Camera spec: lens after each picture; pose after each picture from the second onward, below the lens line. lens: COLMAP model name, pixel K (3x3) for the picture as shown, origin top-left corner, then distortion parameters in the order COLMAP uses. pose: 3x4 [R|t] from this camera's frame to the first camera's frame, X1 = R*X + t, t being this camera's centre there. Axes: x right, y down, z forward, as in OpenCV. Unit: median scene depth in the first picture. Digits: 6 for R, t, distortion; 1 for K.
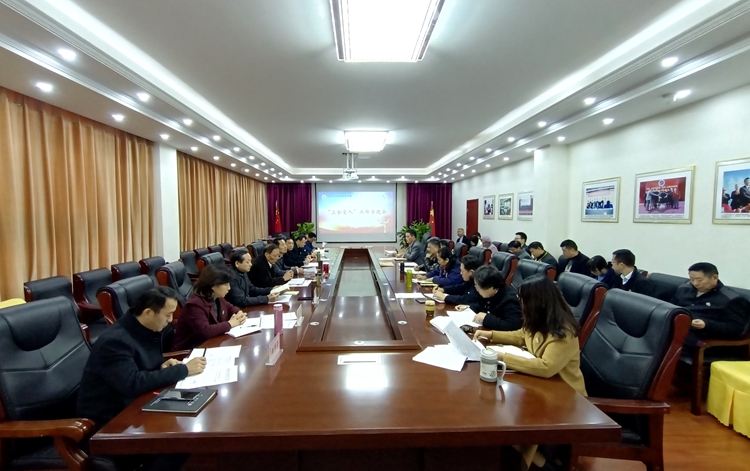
lens RADIAL K [[362.6, 0, 368.5], [0, 362.6, 237.0], [0, 0, 1]] dist [0.000725, 0.000824]
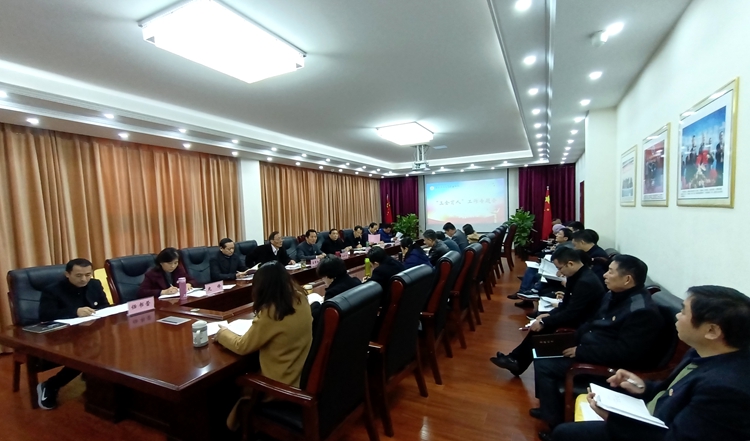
lens RADIAL K [[360.6, 0, 375.1], [0, 360.6, 236.4], [0, 0, 1]] dist [-0.000065, -0.000086]
pose [[0.876744, 0.004042, -0.480940, 0.508465], [0.007217, 0.999742, 0.021558, 0.001389], [0.480903, -0.022372, 0.876489, 0.083005]]
